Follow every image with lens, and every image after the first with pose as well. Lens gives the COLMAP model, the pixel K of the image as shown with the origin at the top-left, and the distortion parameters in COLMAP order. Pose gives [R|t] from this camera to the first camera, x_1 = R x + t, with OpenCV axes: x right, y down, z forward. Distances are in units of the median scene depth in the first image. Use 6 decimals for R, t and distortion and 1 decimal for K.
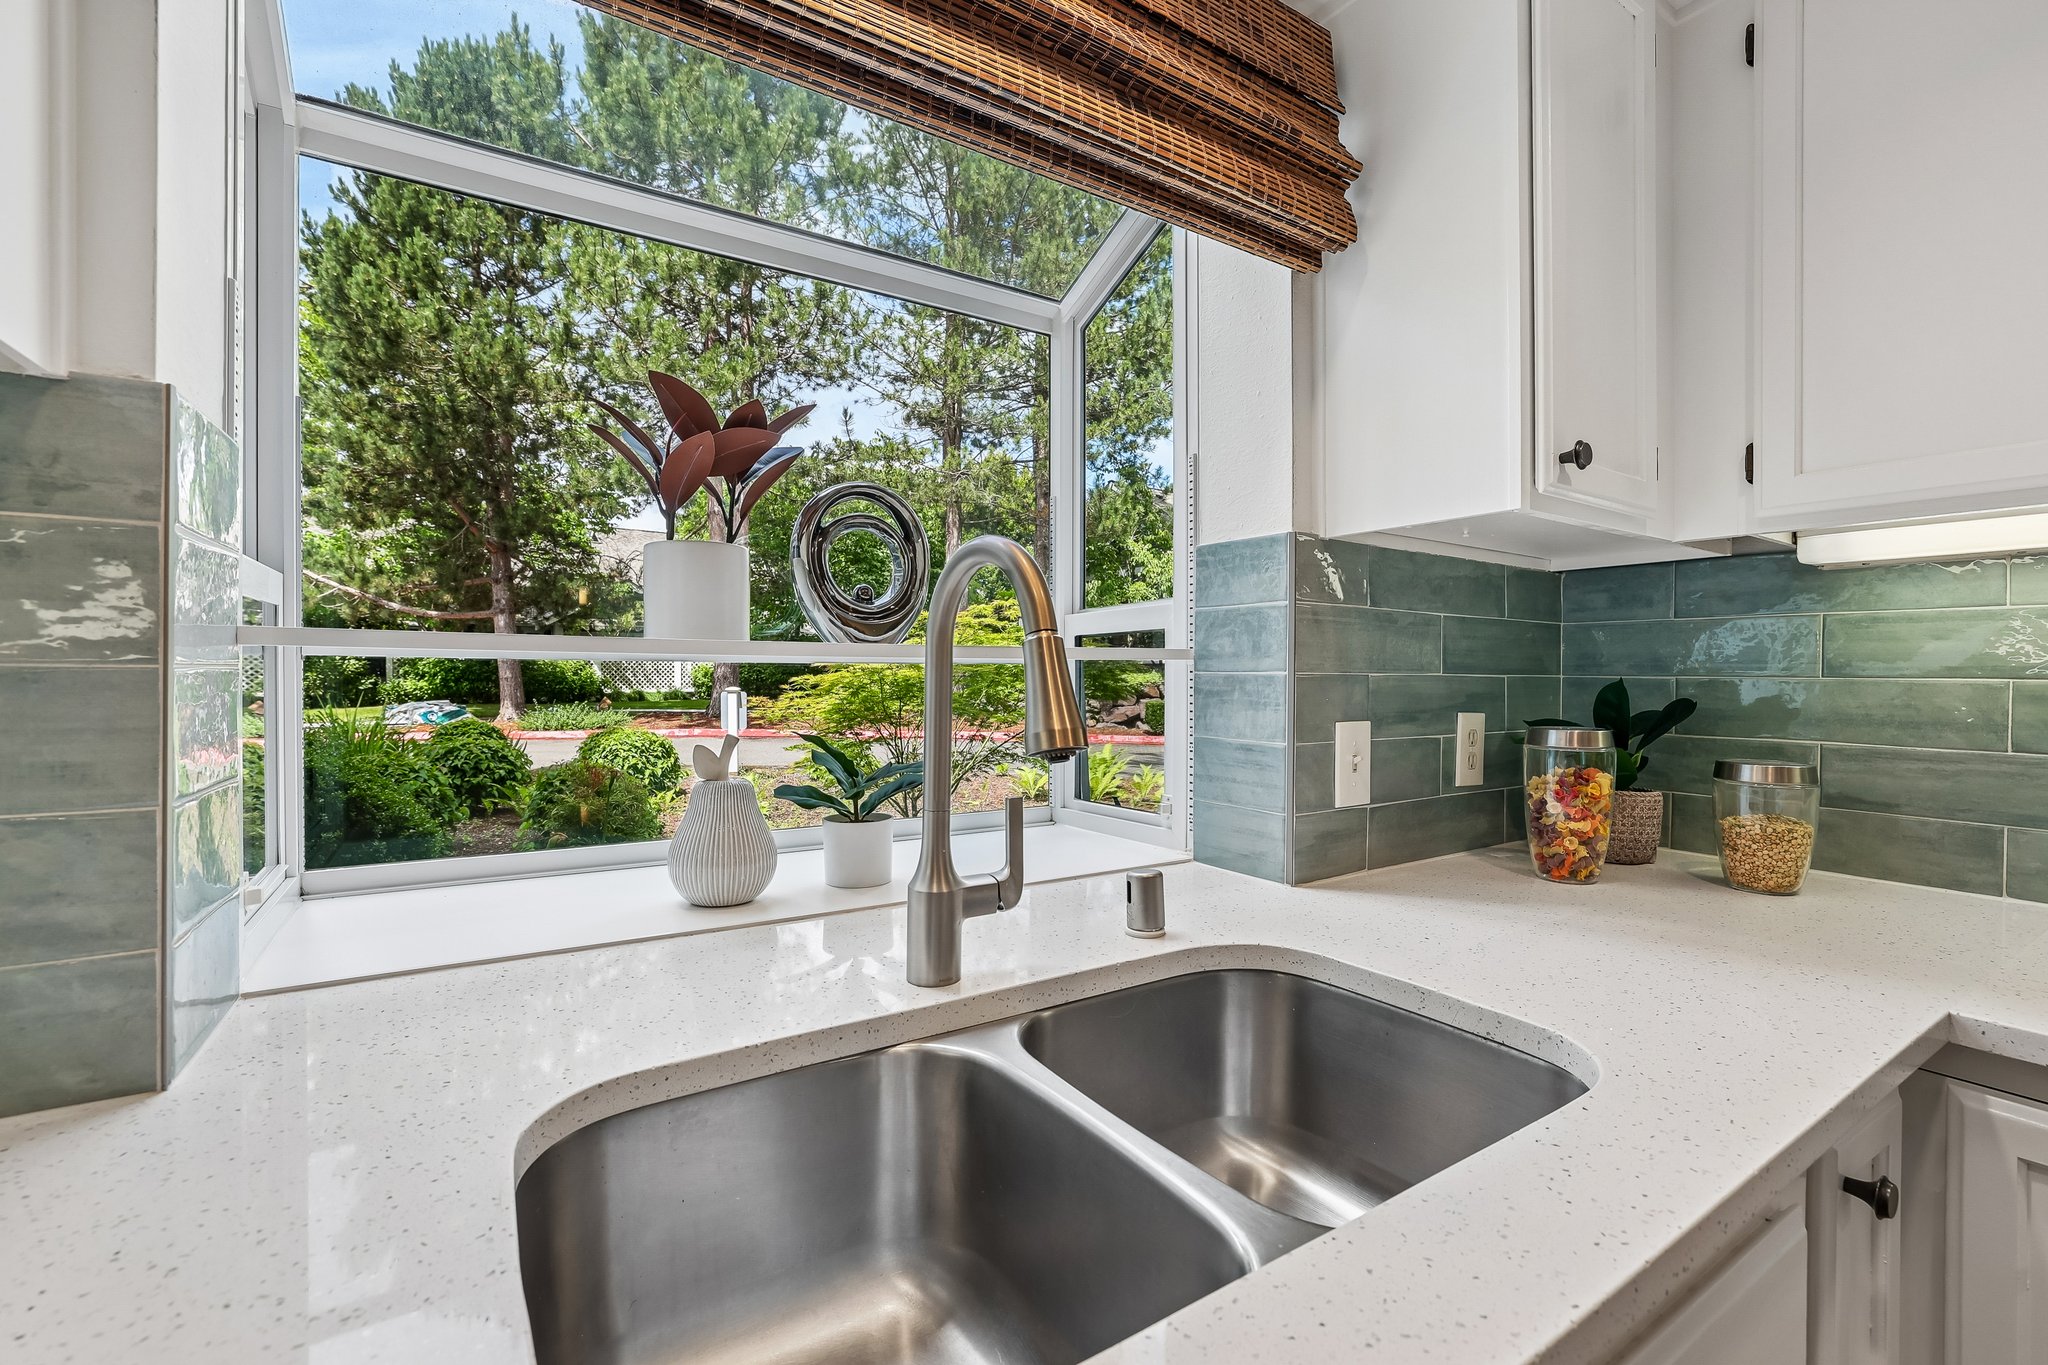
lens RADIAL K [[890.4, 0, 1032.8], [0, 890.4, 677.2], [0, 0, 1]] dist [-0.038145, 0.008856]
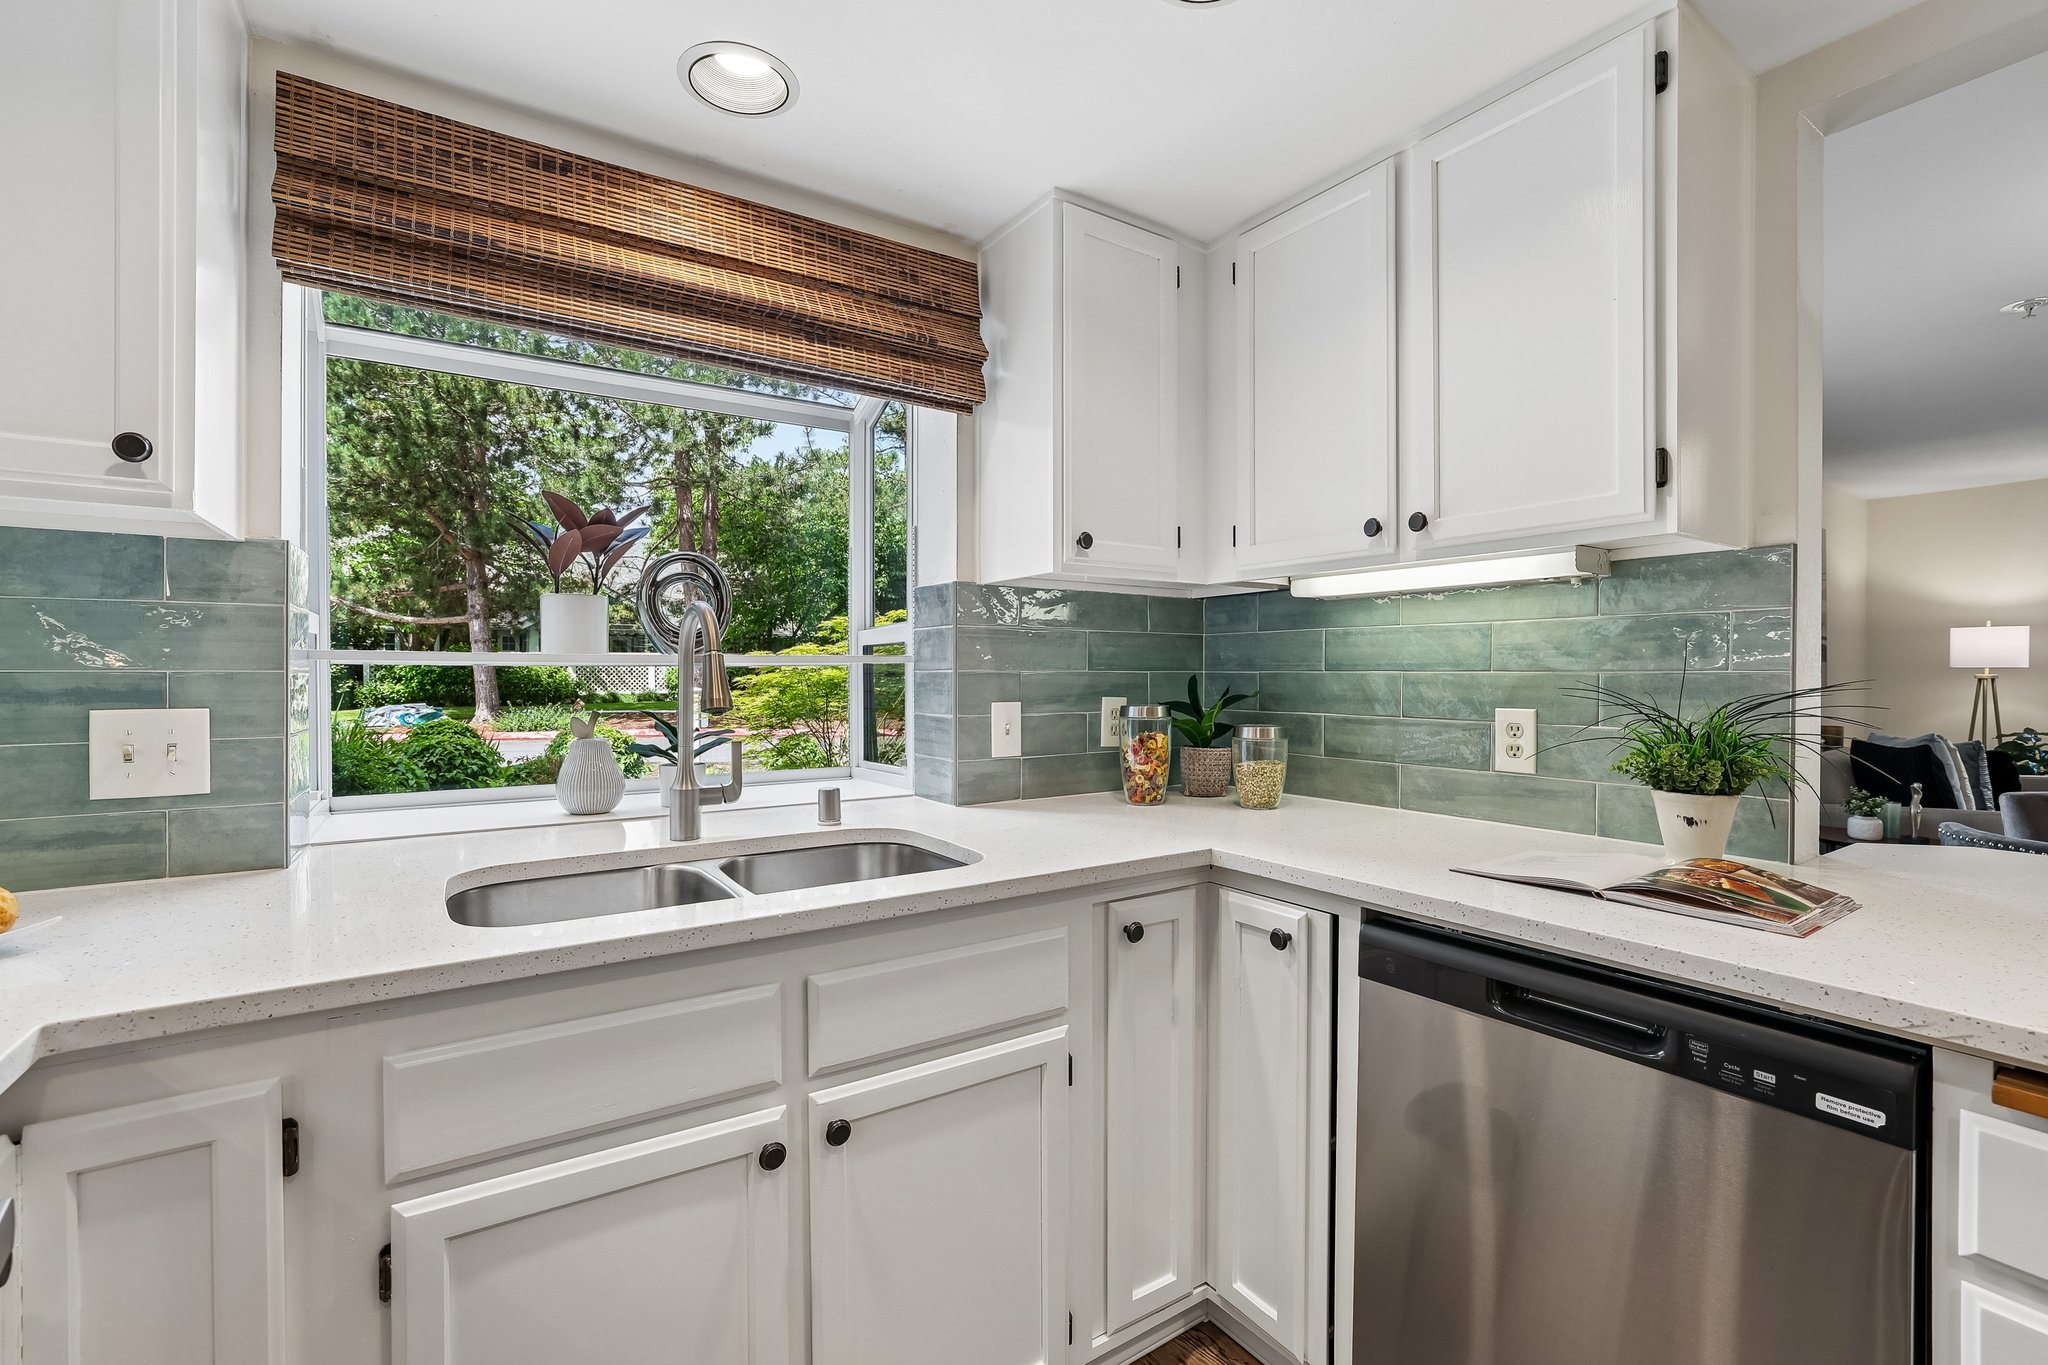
lens RADIAL K [[890.4, 0, 1025.4], [0, 890.4, 673.9], [0, 0, 1]] dist [-0.038145, 0.008856]
pose [[0.999892, -0.007060, 0.012891, 0.285428], [0.007105, 0.999969, -0.003469, 0.005095], [-0.012867, 0.003560, 0.999911, -0.420600]]
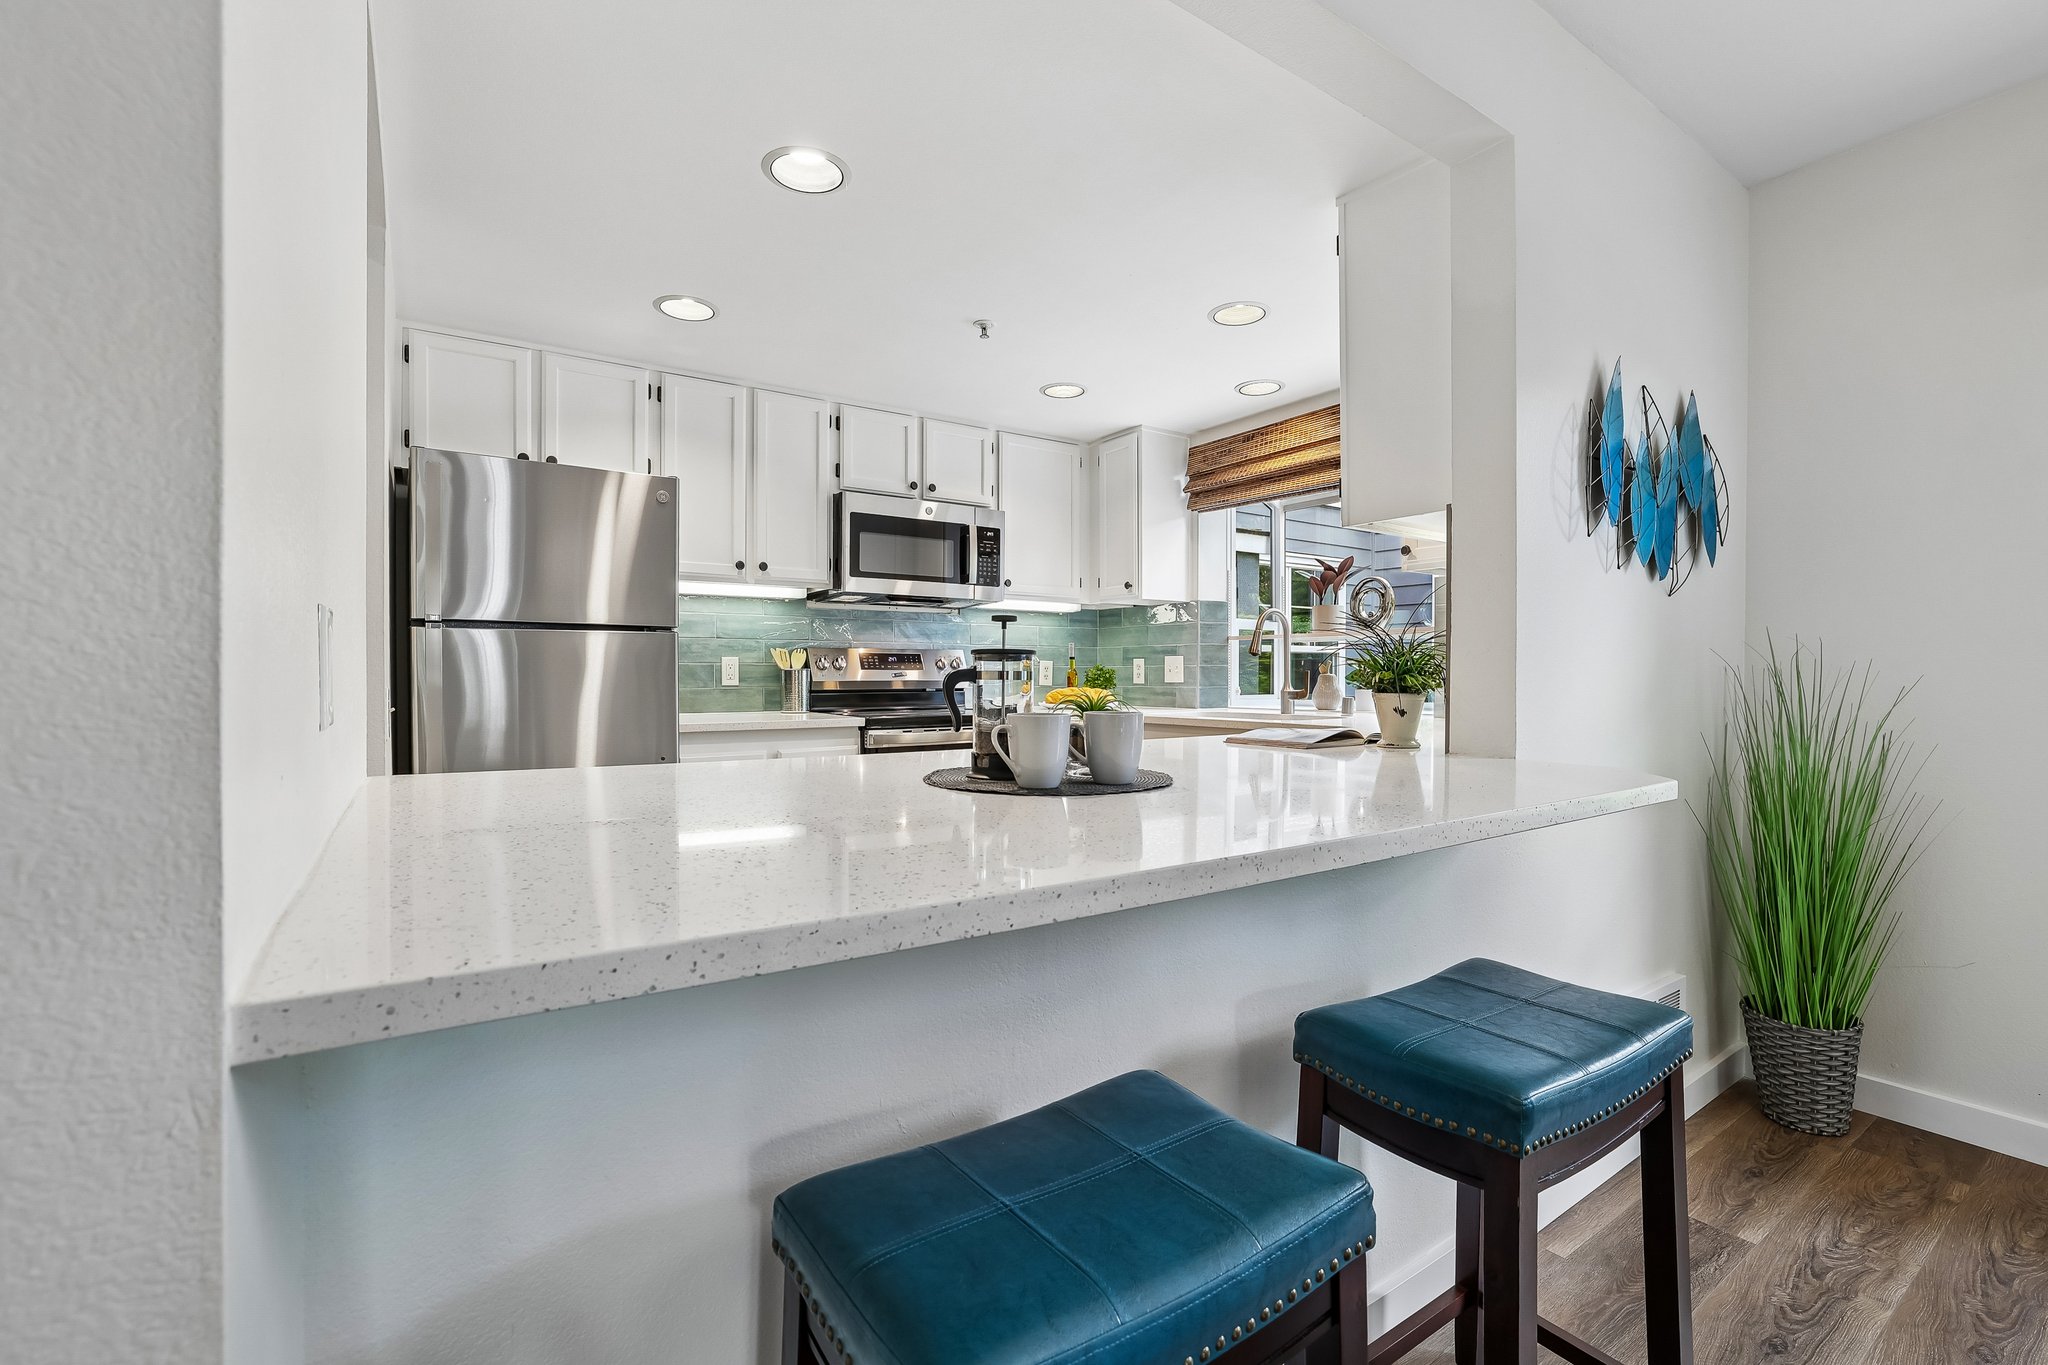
lens RADIAL K [[890.4, 0, 1020.7], [0, 890.4, 683.1], [0, 0, 1]] dist [-0.038145, 0.008856]
pose [[0.023686, 0.002798, -0.999716, 1.988942], [-0.001728, 0.999995, 0.002758, 0.094820], [0.999718, 0.001662, 0.023690, -0.172261]]
